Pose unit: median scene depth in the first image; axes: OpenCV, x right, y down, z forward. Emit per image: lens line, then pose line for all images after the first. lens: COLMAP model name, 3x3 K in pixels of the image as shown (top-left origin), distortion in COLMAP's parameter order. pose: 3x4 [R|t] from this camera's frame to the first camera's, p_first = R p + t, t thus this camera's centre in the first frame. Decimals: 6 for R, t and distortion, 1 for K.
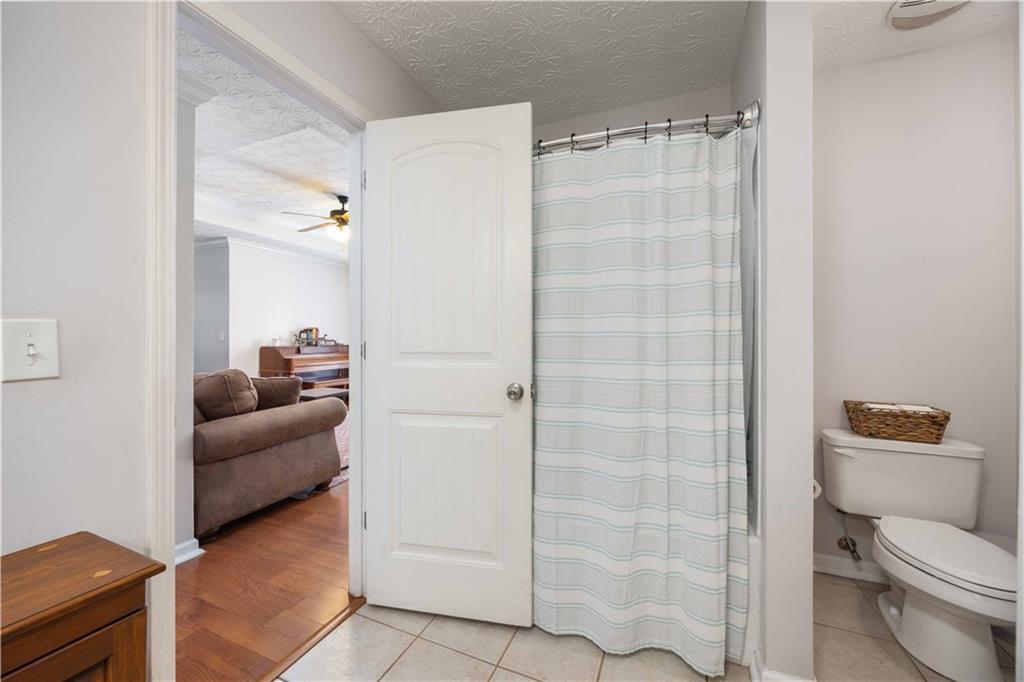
lens RADIAL K [[382.6, 0, 513.0], [0, 382.6, 343.8], [0, 0, 1]] dist [-0.001389, 0.000219]
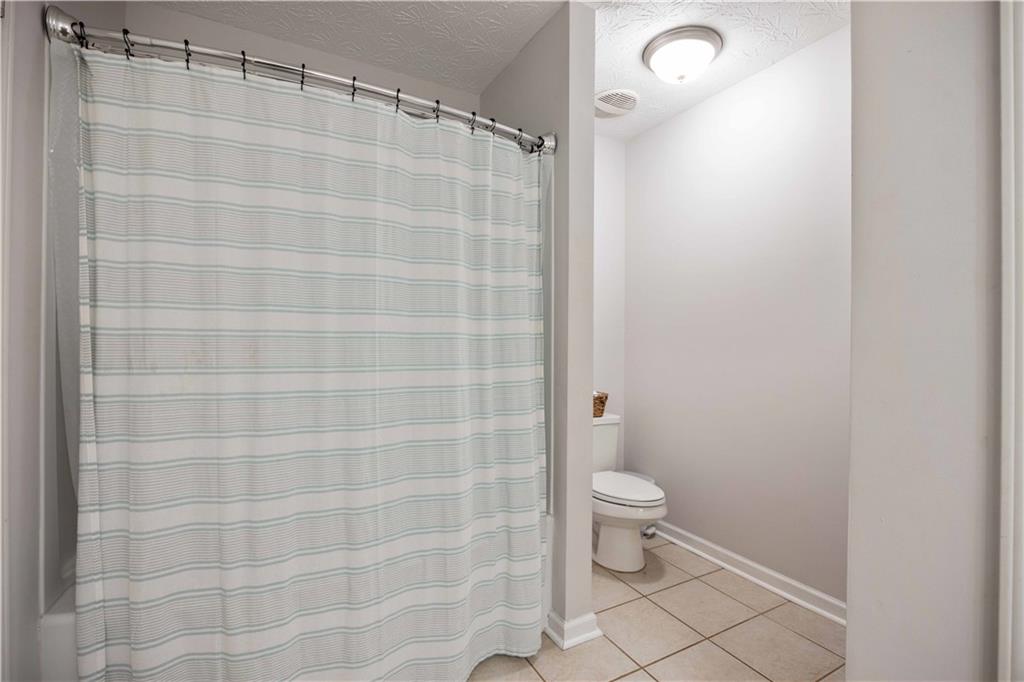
lens RADIAL K [[490.3, 0, 513.9], [0, 490.3, 344.3], [0, 0, 1]] dist [-0.003196, -0.000128]
pose [[0.616093, -0.003352, 0.787667, -0.500183], [-0.001090, 0.999986, 0.005108, -0.011147], [-0.787673, -0.004006, 0.616080, 0.158482]]
